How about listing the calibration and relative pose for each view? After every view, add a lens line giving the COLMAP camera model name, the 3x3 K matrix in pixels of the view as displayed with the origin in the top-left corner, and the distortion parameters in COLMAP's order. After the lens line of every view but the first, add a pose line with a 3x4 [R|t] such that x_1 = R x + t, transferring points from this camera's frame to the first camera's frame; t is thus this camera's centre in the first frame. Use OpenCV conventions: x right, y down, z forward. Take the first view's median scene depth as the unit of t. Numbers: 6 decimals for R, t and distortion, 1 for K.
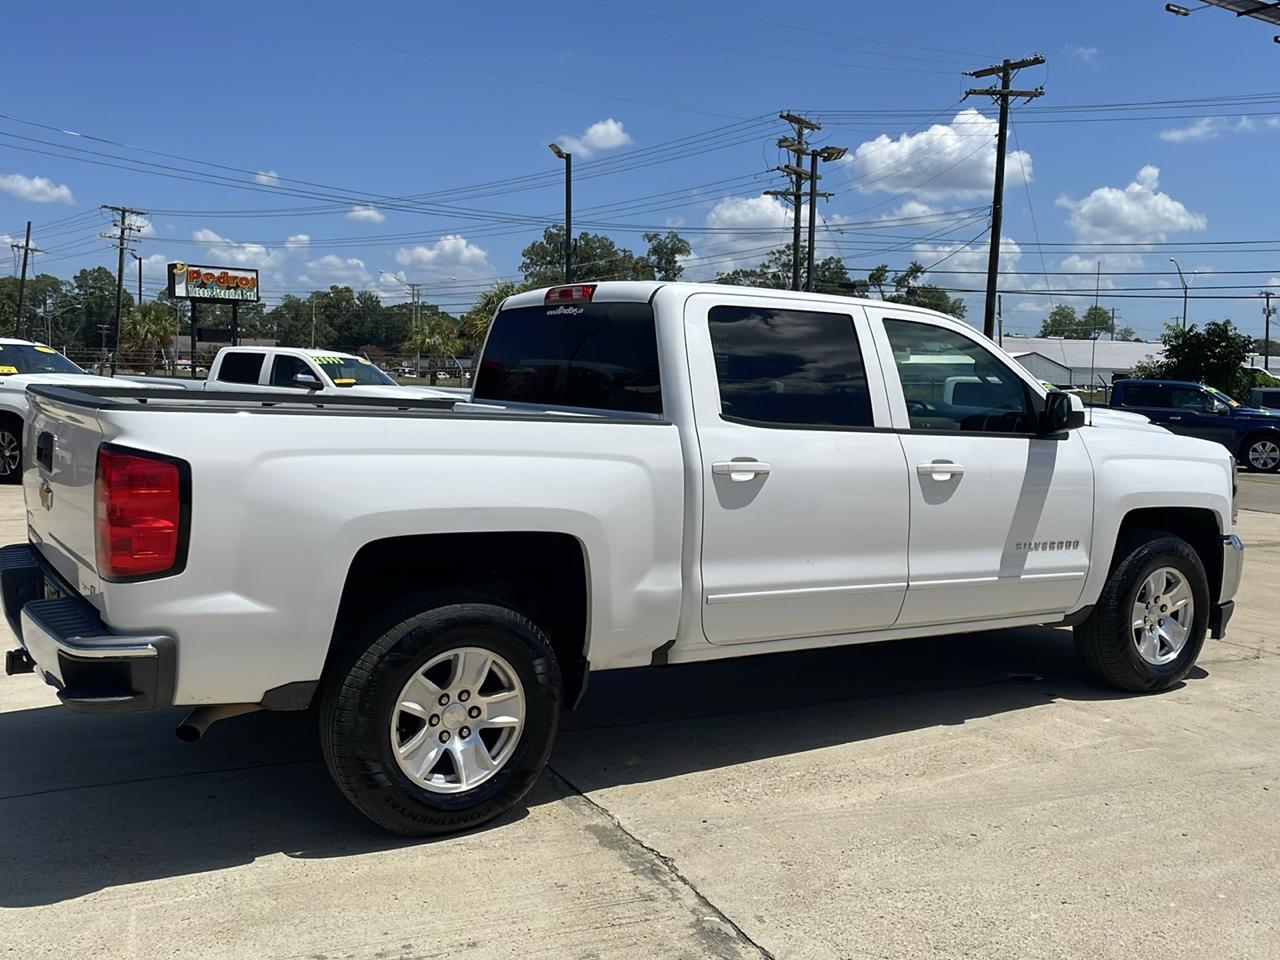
lens RADIAL K [[1235.7, 0, 634.8], [0, 1235.7, 440.9], [0, 0, 1]] dist [0.097214, -0.150441]
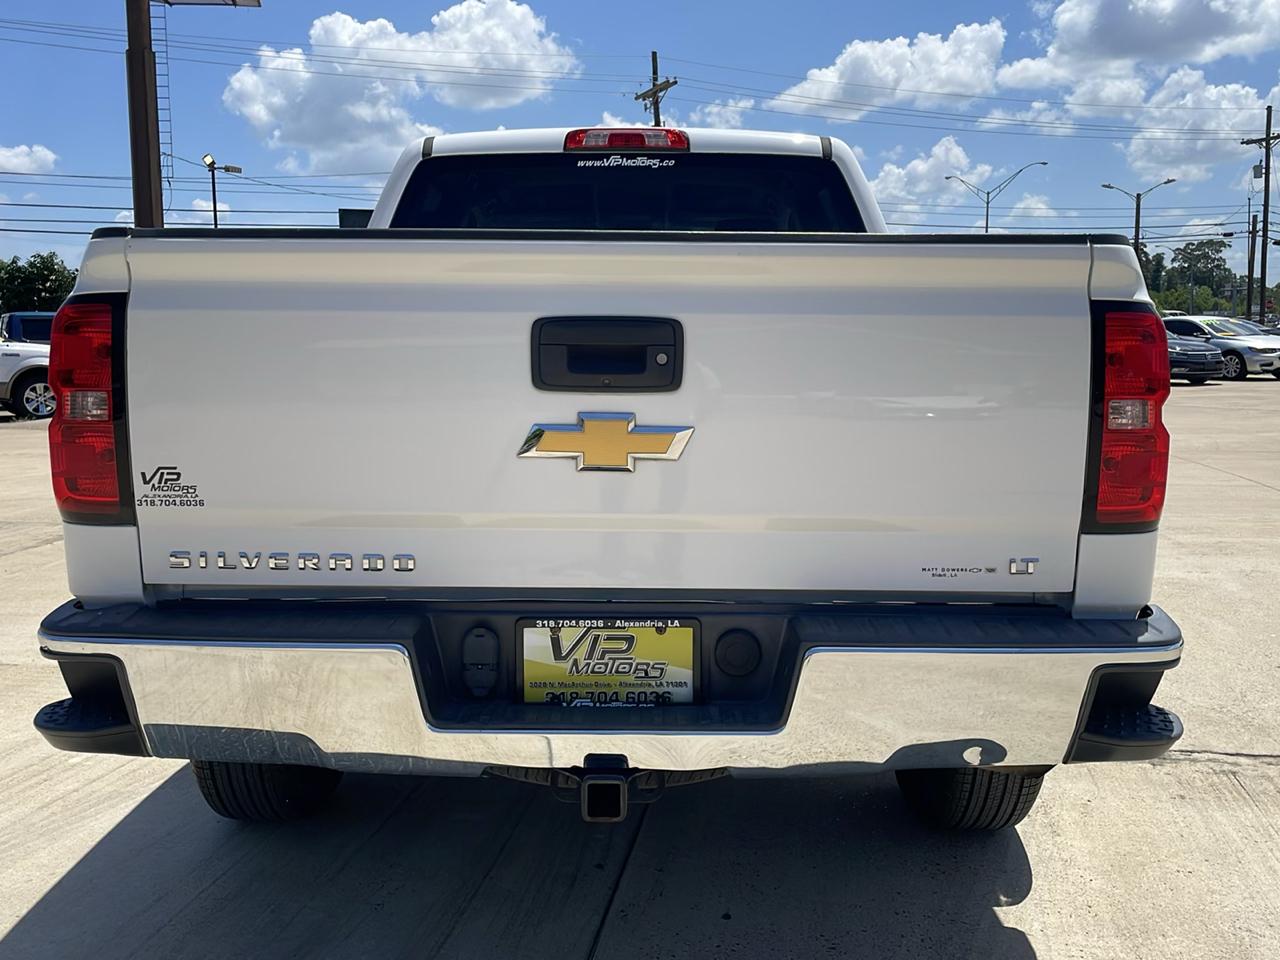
lens RADIAL K [[1240.5, 0, 638.2], [0, 1240.5, 434.8], [0, 0, 1]] dist [0.111352, -0.172774]
pose [[0.543316, -0.098441, 0.833737, -0.728682], [0.065516, 0.995045, 0.074792, 0.003903], [-0.836968, 0.013987, 0.547074, 0.604329]]
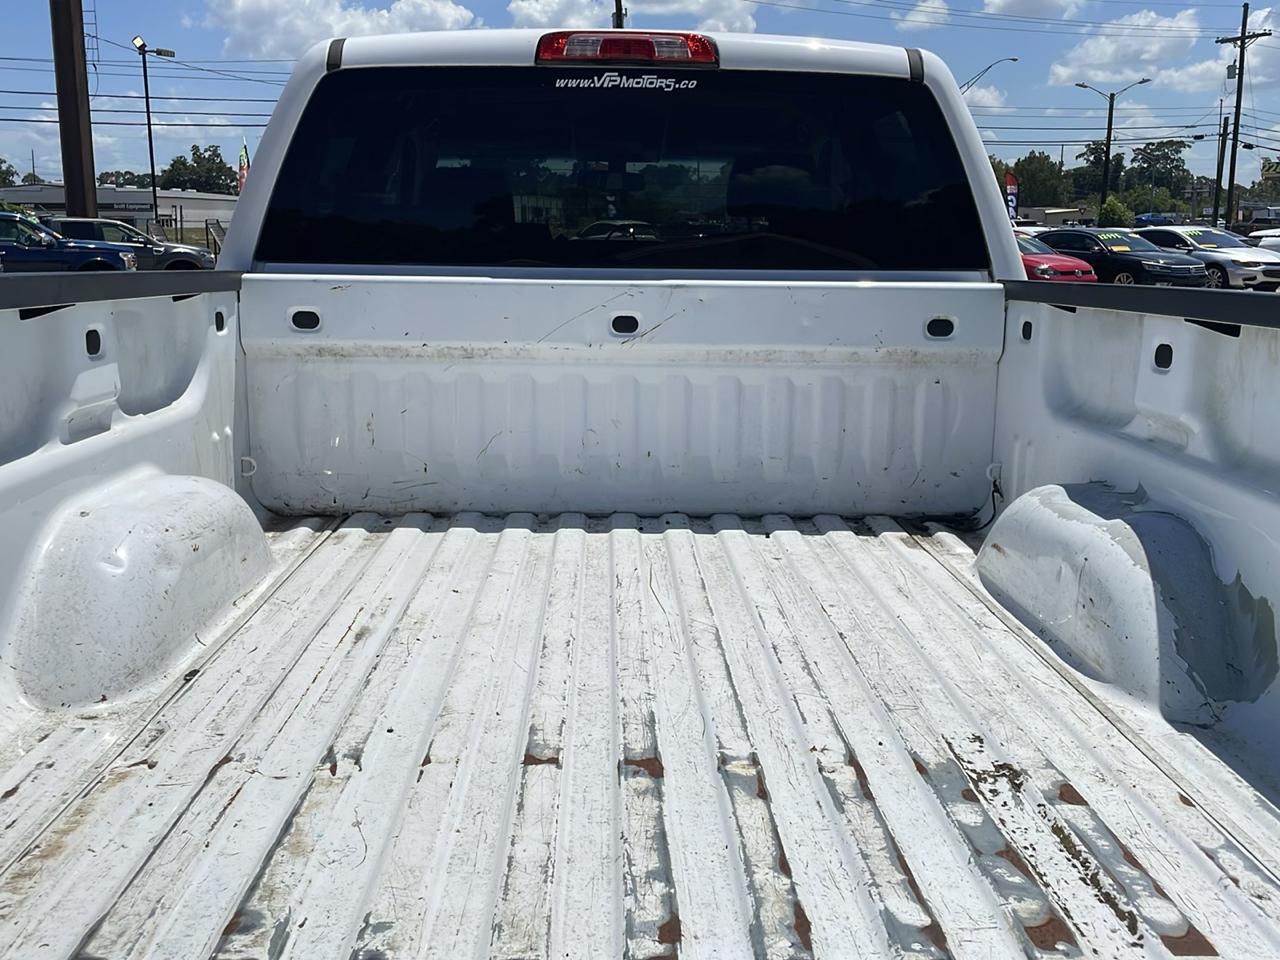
lens RADIAL K [[1235.7, 0, 634.8], [0, 1235.7, 440.9], [0, 0, 1]] dist [0.097214, -0.150441]
pose [[0.516261, -0.169161, 0.839559, -0.536816], [0.054284, 0.984791, 0.165043, -0.044749], [-0.854709, -0.039631, 0.517592, 0.750540]]
